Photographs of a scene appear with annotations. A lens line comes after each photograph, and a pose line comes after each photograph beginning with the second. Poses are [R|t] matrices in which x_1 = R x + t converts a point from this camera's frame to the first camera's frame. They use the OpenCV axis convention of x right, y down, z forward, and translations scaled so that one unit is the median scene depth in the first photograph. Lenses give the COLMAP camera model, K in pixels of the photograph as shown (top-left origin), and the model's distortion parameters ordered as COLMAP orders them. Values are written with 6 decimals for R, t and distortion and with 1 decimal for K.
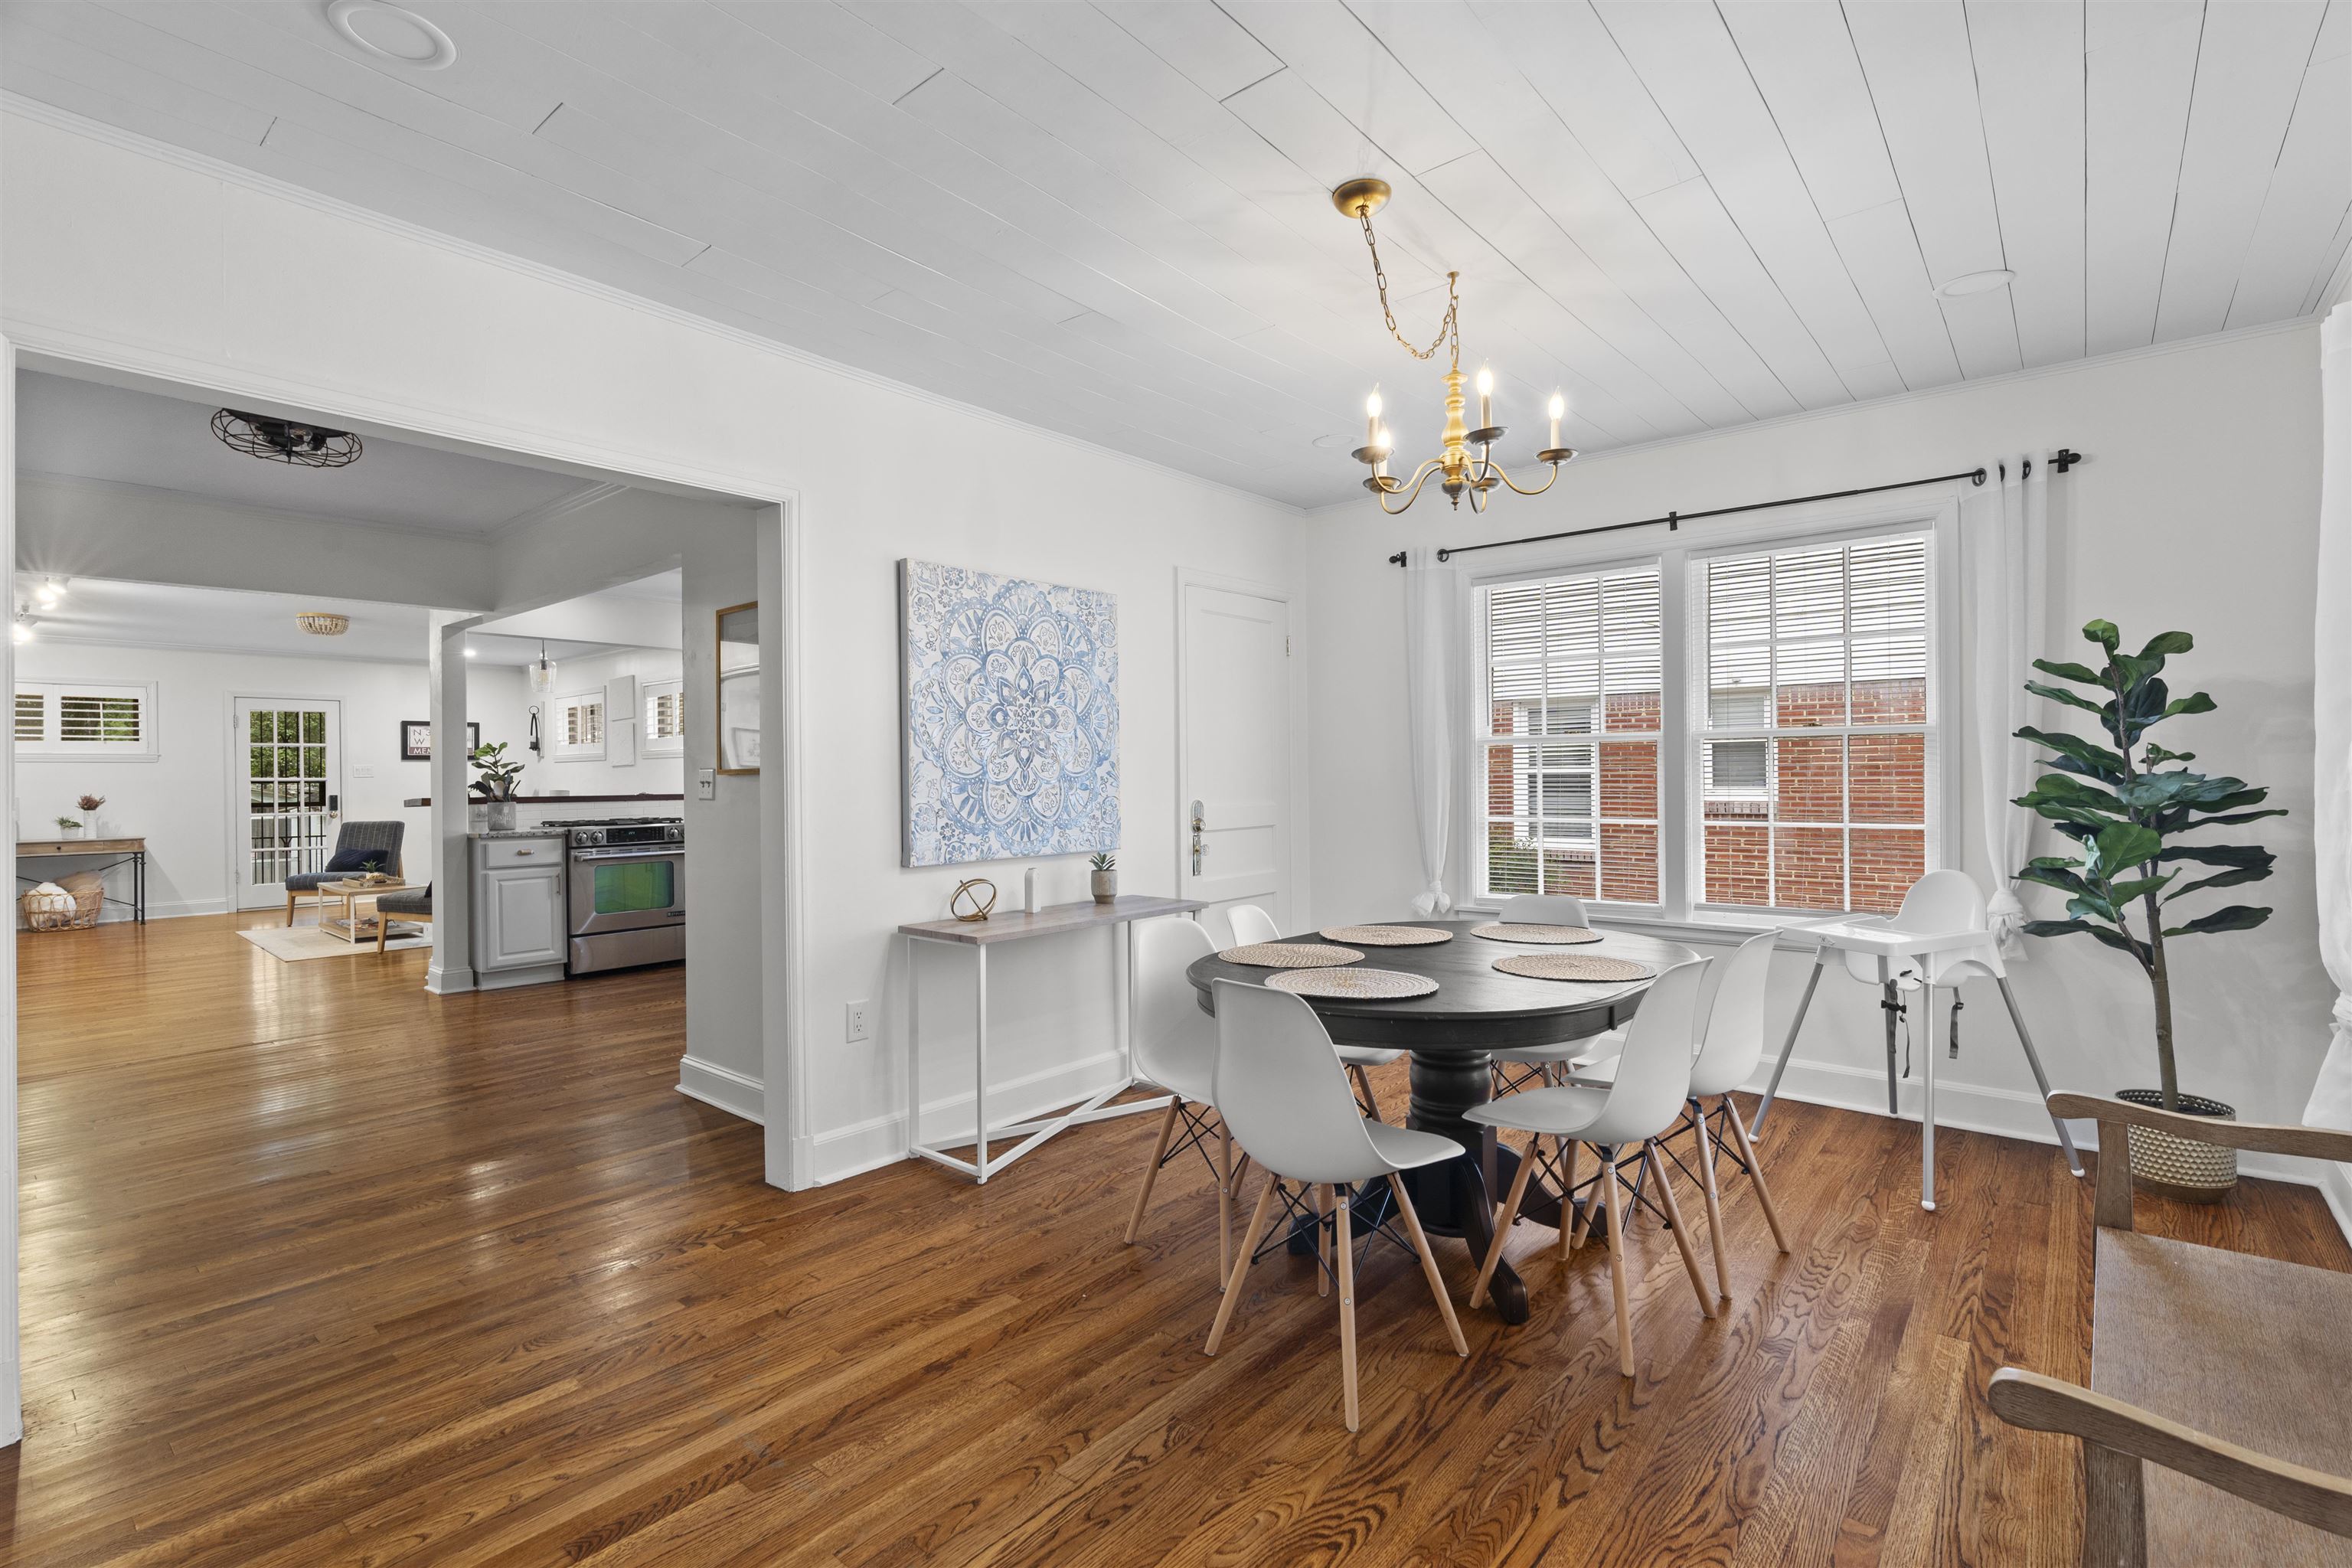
lens RADIAL K [[1070.8, 0, 1180.5], [0, 1070.8, 777.8], [0, 0, 1]] dist [-0.007808, 0.002262]
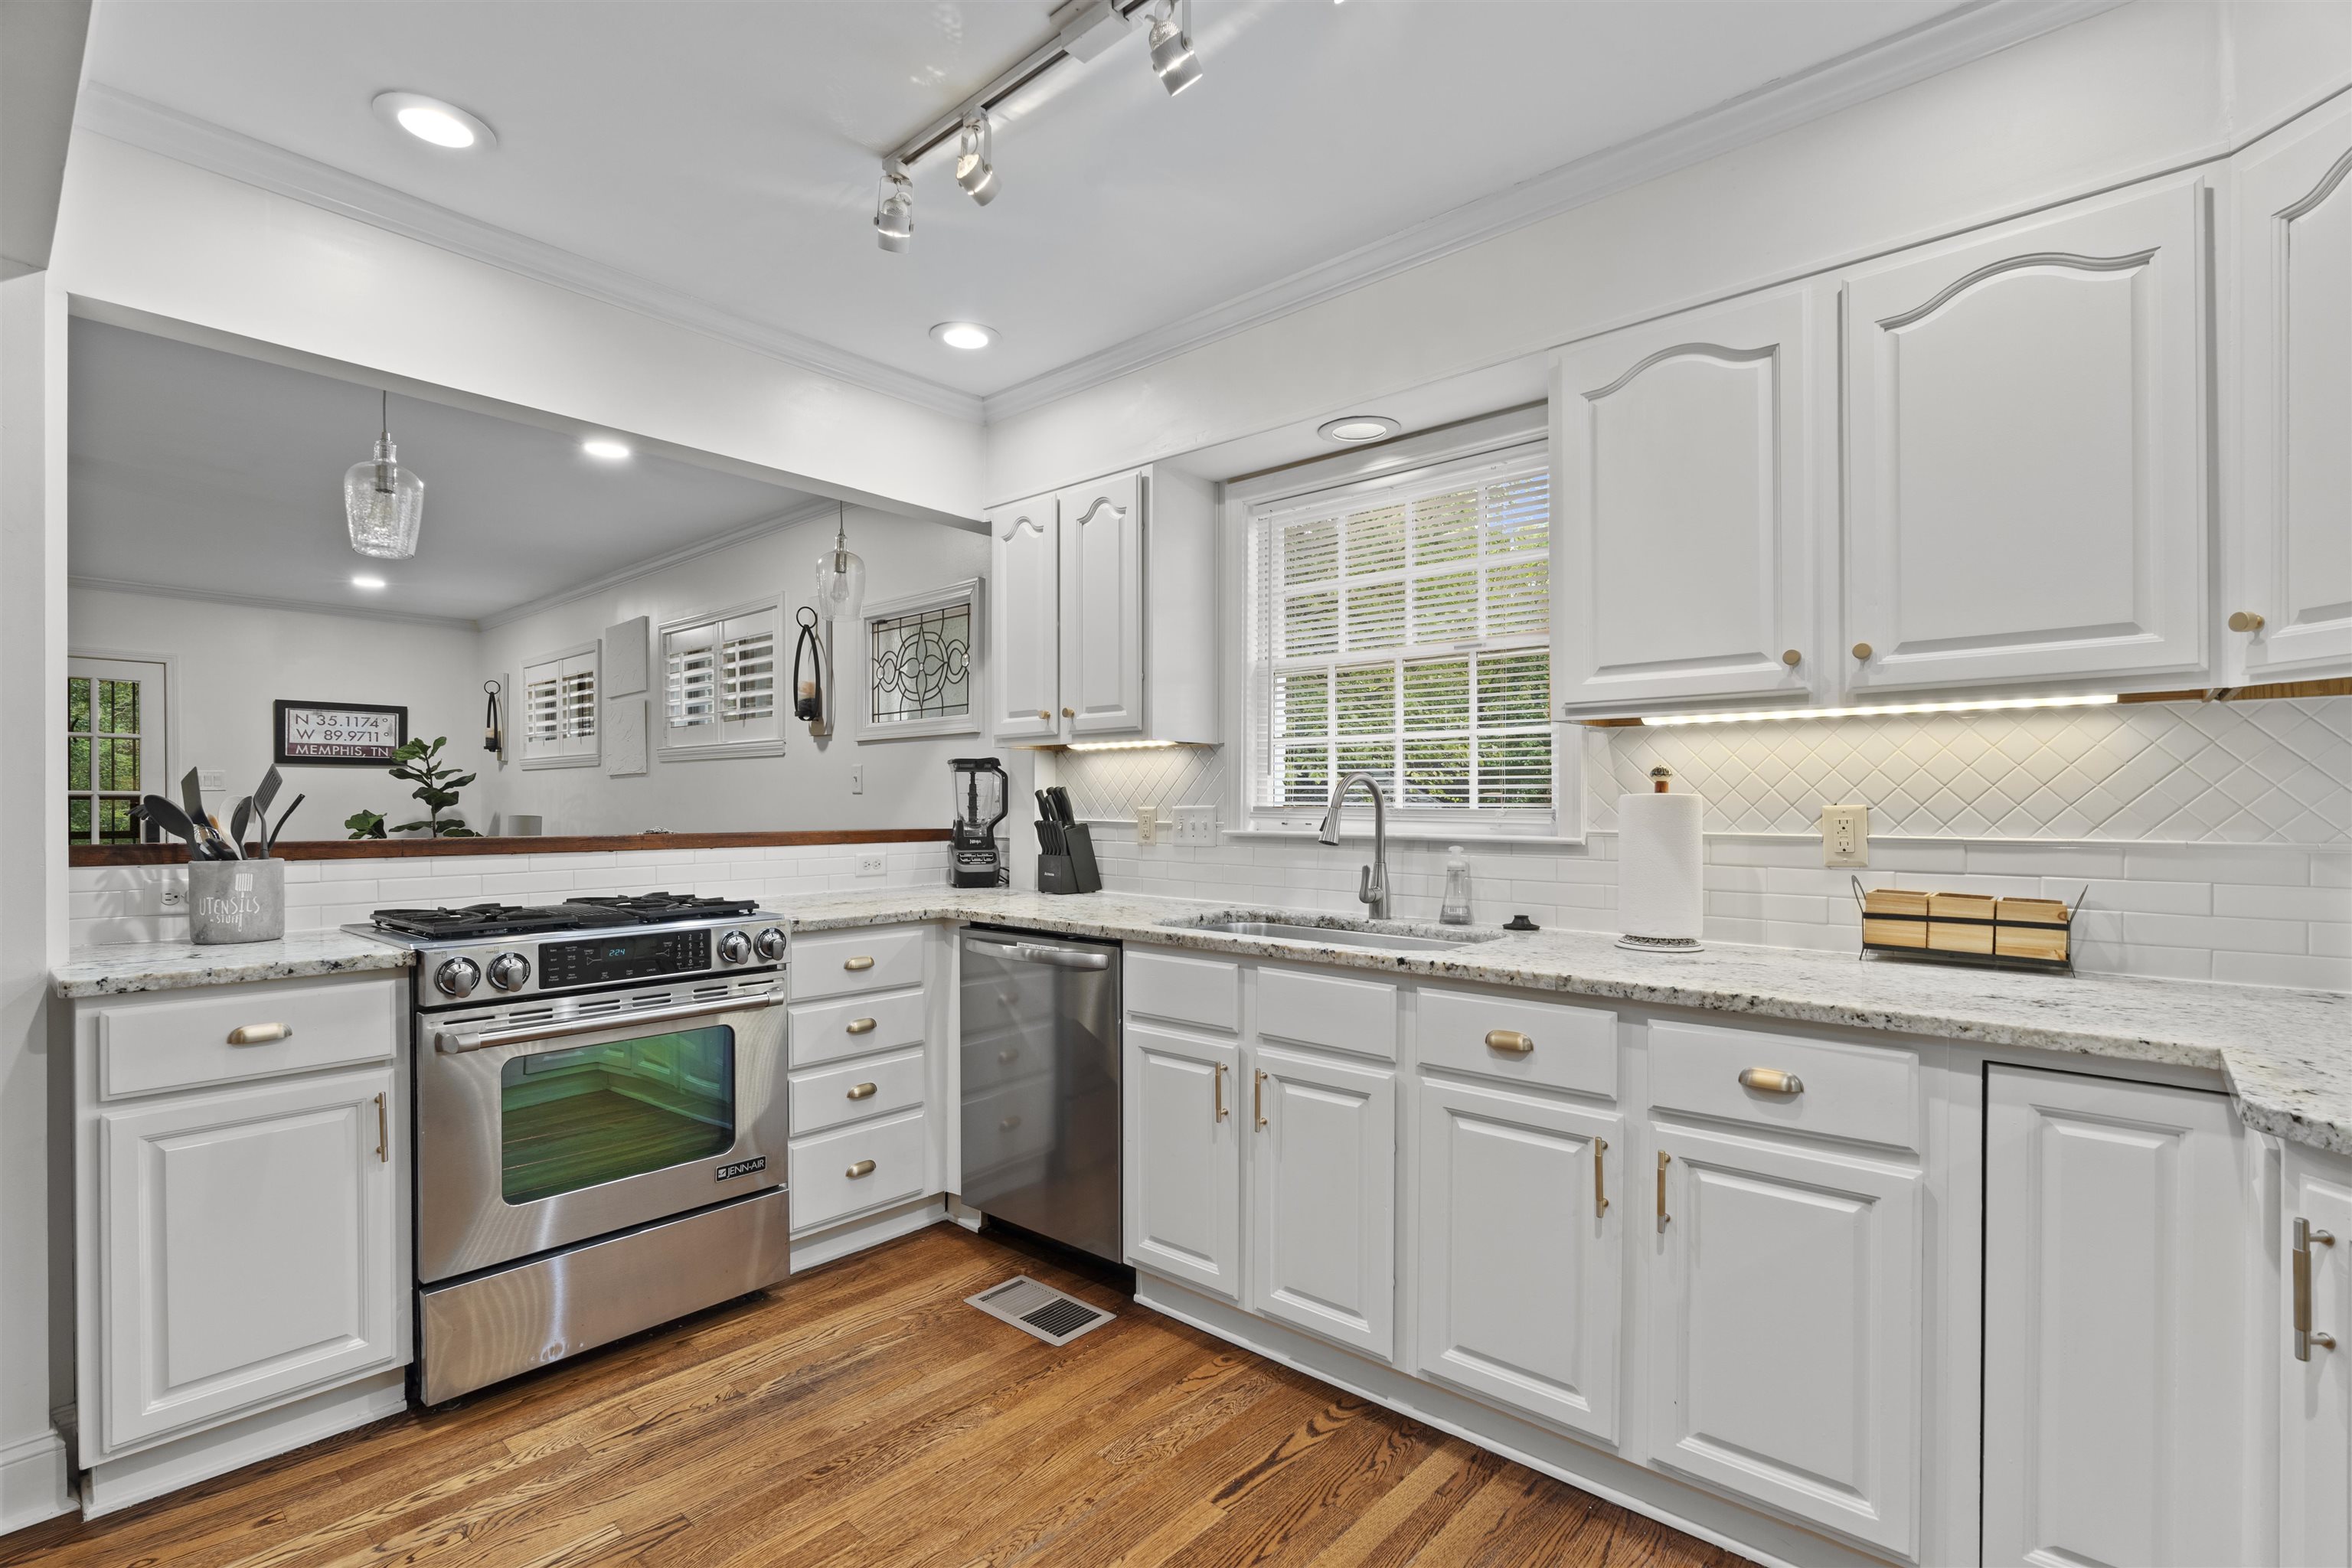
lens RADIAL K [[1070.8, 0, 1165.4], [0, 1070.8, 805.2], [0, 0, 1]] dist [-0.007808, 0.002262]
pose [[0.999482, 0.009276, -0.030822, -0.236621], [-0.009216, 0.999955, 0.002080, 0.001514], [0.030840, -0.001795, 0.999523, 0.479224]]
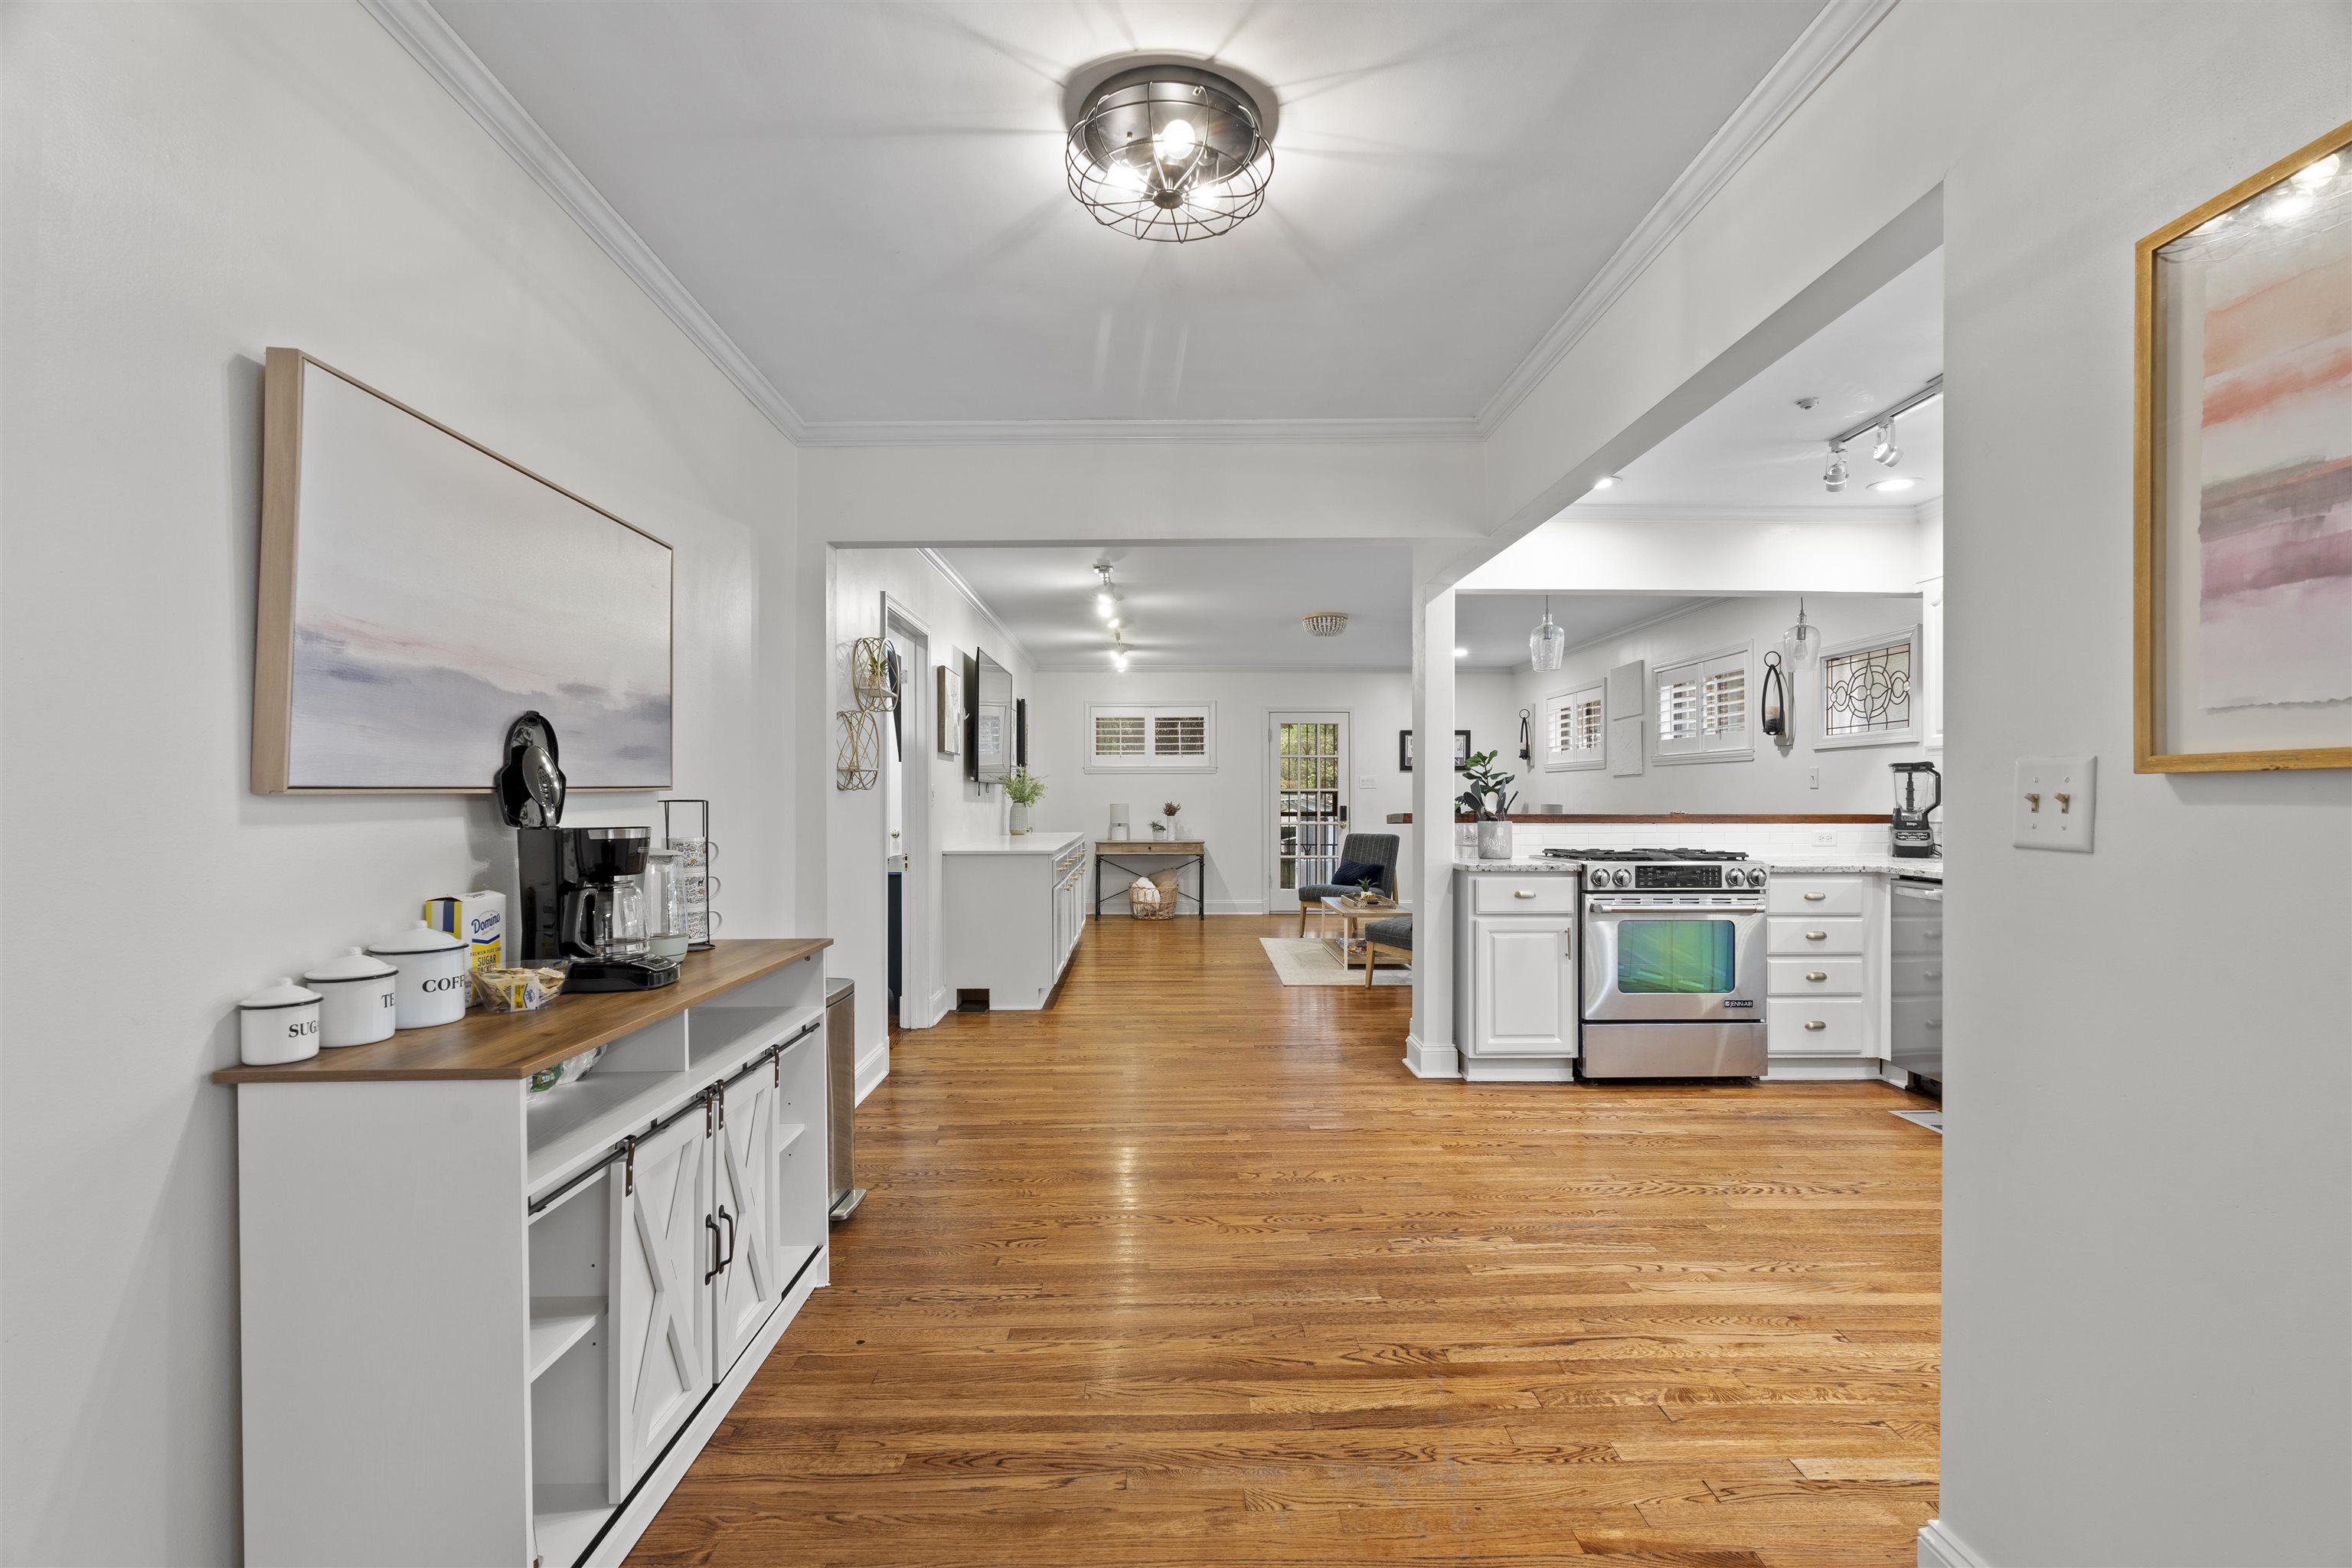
lens RADIAL K [[1070.8, 0, 1174.7], [0, 1070.8, 796.8], [0, 0, 1]] dist [-0.007808, 0.002262]
pose [[0.658931, 0.010805, -0.752126, -0.161678], [-0.007948, 0.999941, 0.007402, 0.001836], [0.752161, 0.001101, 0.658978, 0.248002]]
